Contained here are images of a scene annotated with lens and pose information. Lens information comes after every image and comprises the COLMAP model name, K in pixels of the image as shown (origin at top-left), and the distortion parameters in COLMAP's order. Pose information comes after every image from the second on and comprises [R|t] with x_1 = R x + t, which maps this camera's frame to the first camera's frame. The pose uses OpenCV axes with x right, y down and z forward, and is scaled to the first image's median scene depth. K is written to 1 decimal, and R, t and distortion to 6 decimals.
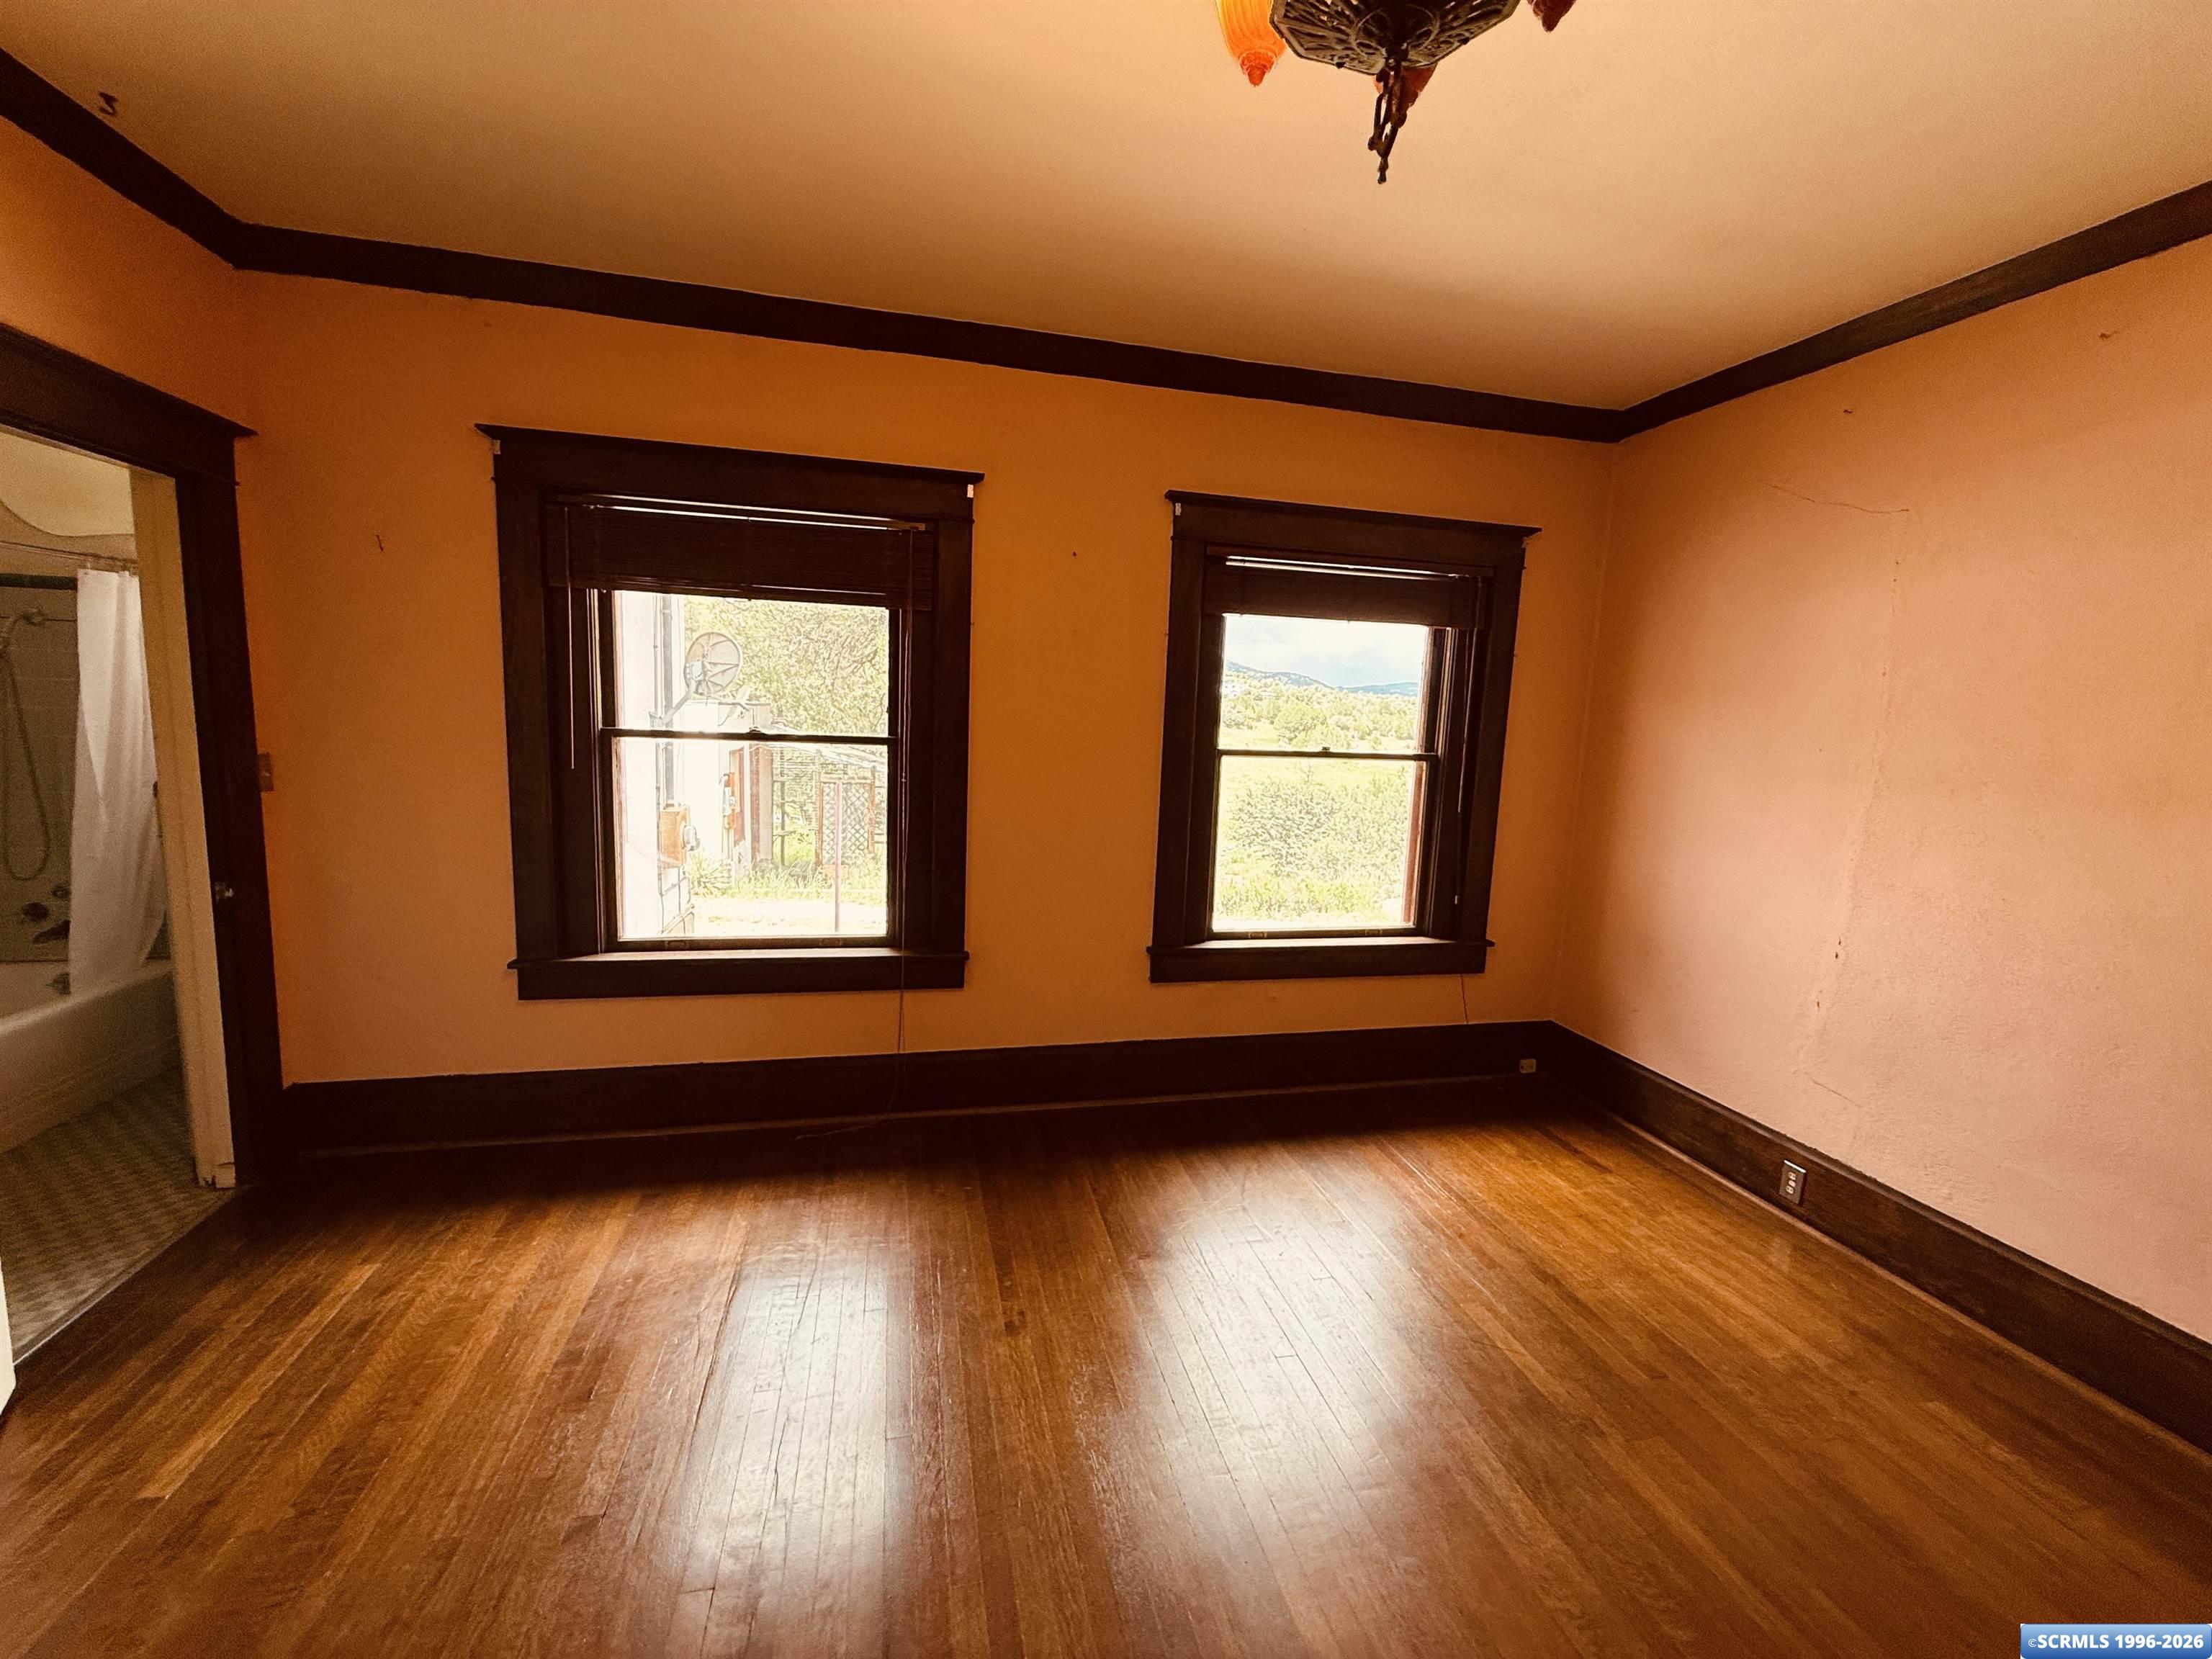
lens RADIAL K [[879.8, 0, 1106.0], [0, 879.8, 829.5], [0, 0, 1]] dist [0.000113, -0.000678]
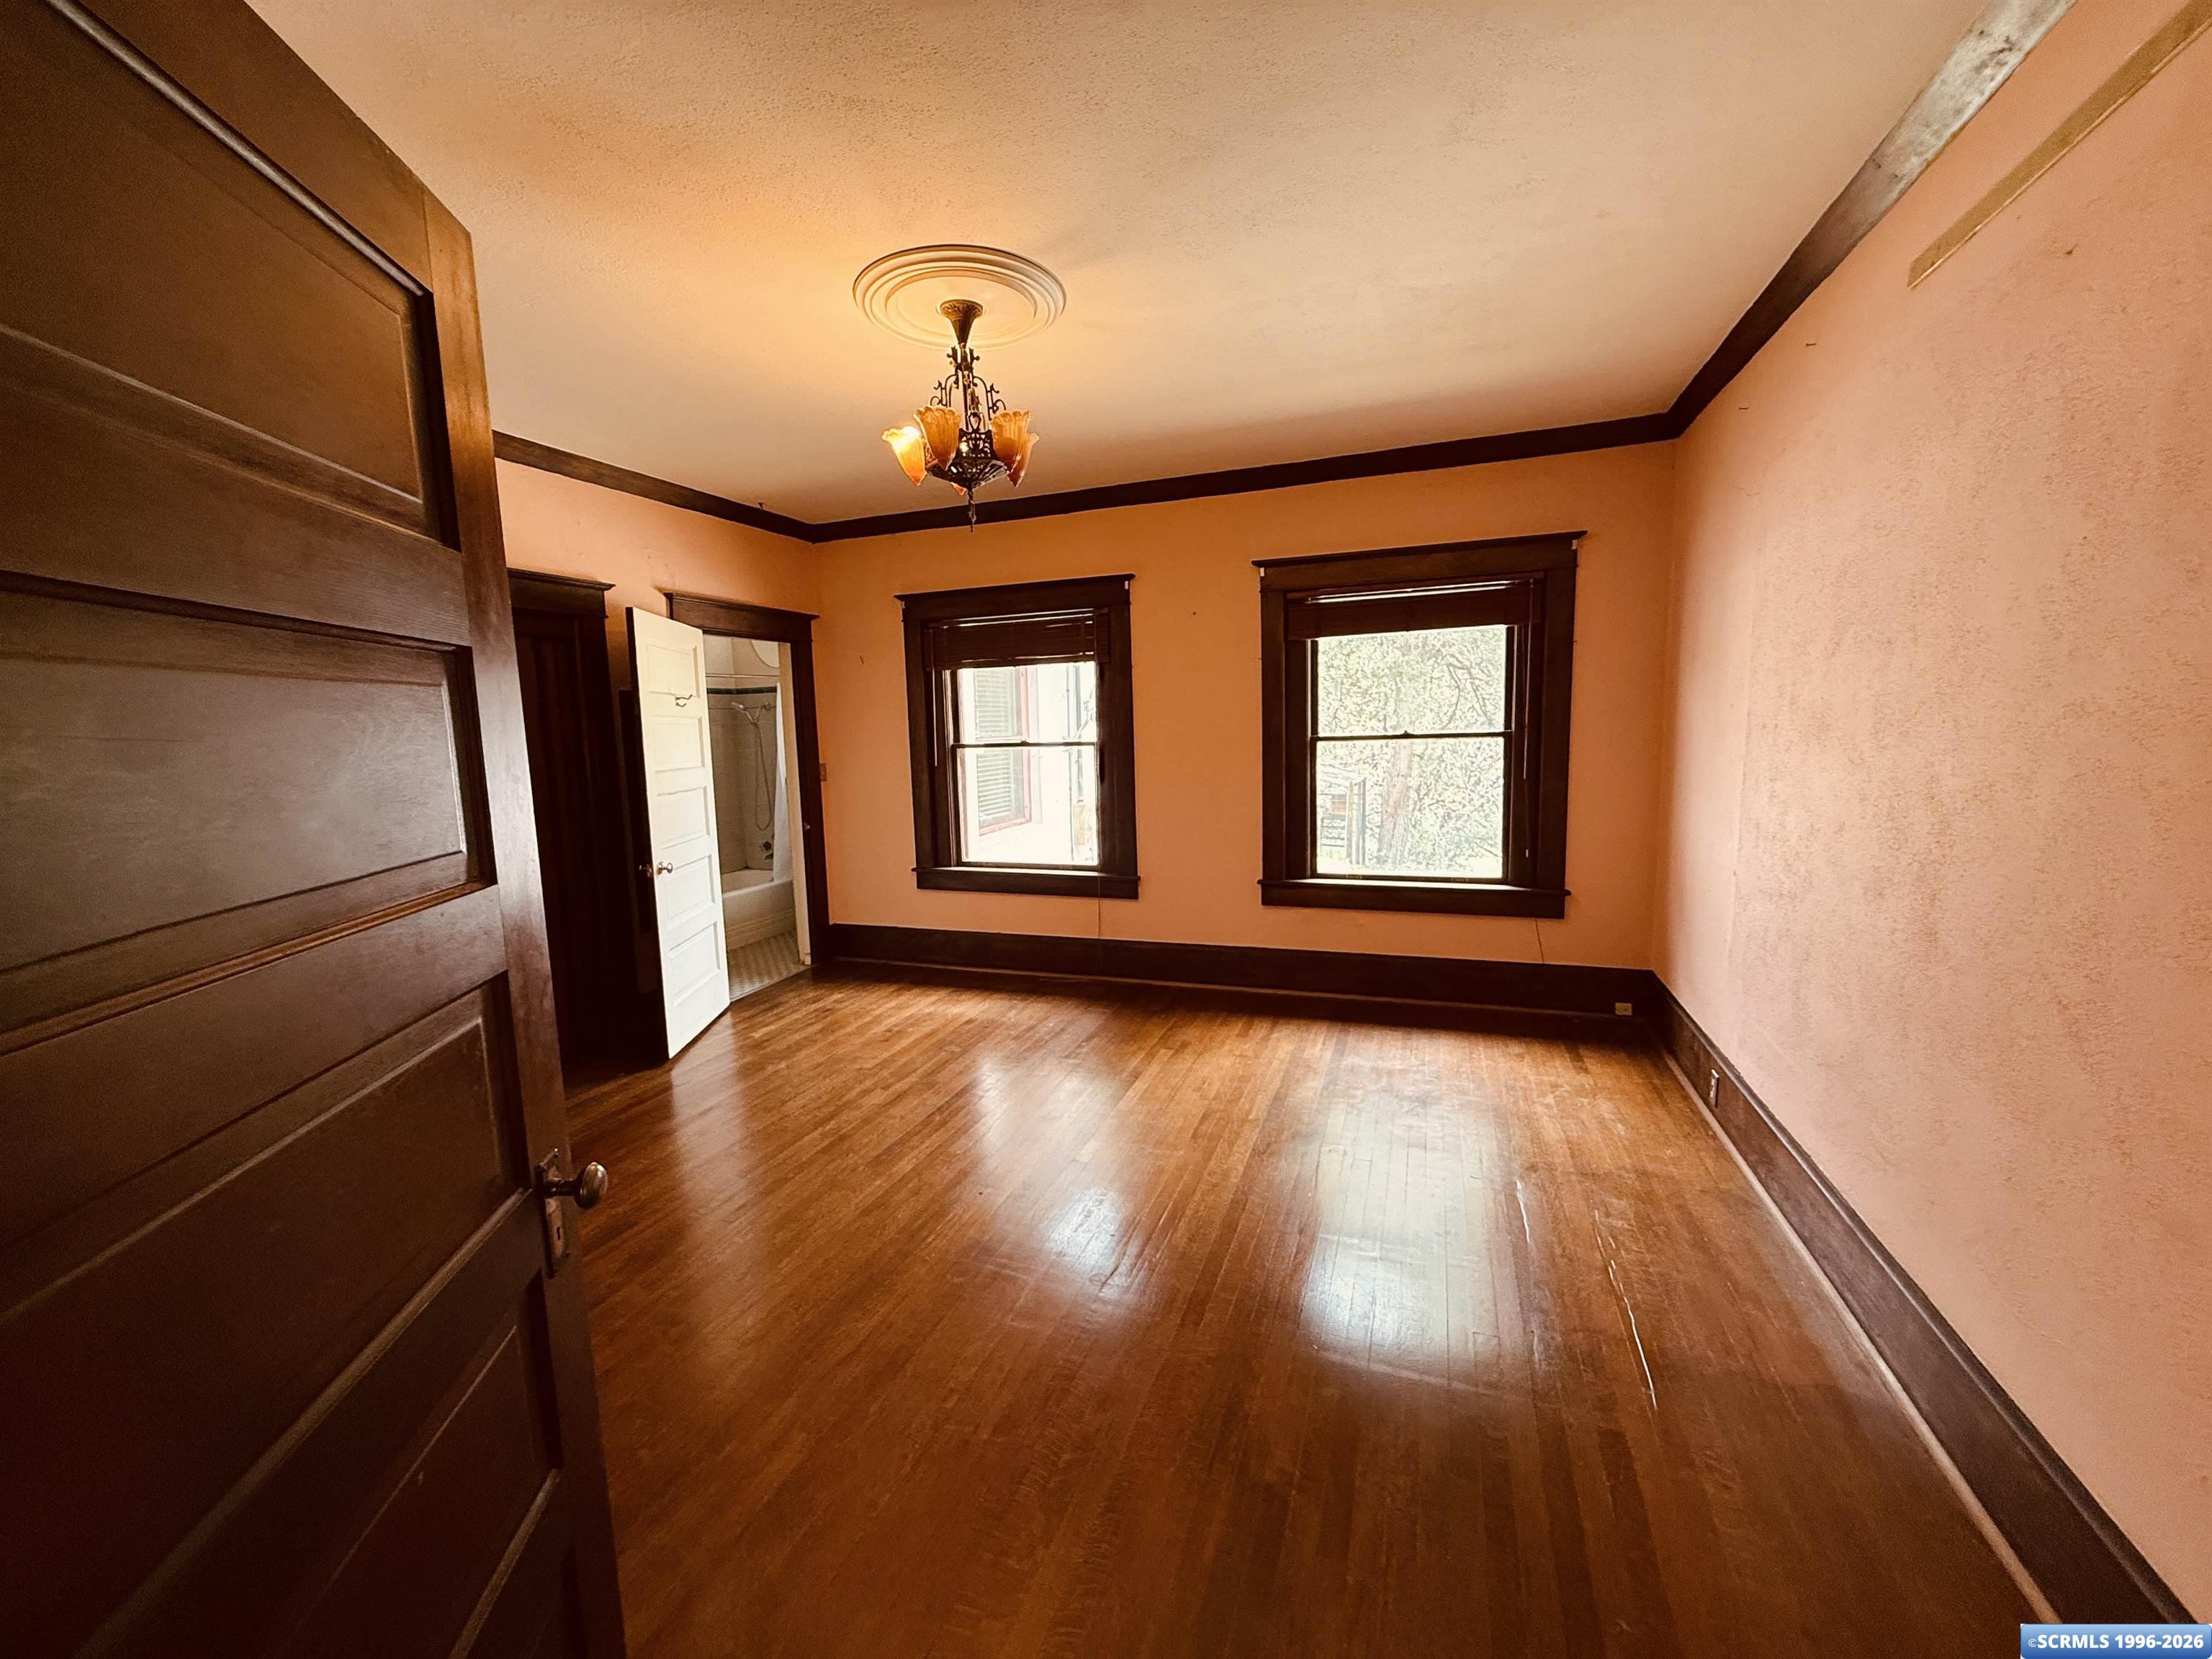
lens RADIAL K [[879.8, 0, 1106.0], [0, 879.8, 829.5], [0, 0, 1]] dist [0.000113, -0.000678]
pose [[0.836247, 0.001203, -0.548352, 0.671566], [-0.010670, 0.999844, -0.014077, 0.082672], [0.548249, 0.017623, 0.836129, -0.346774]]
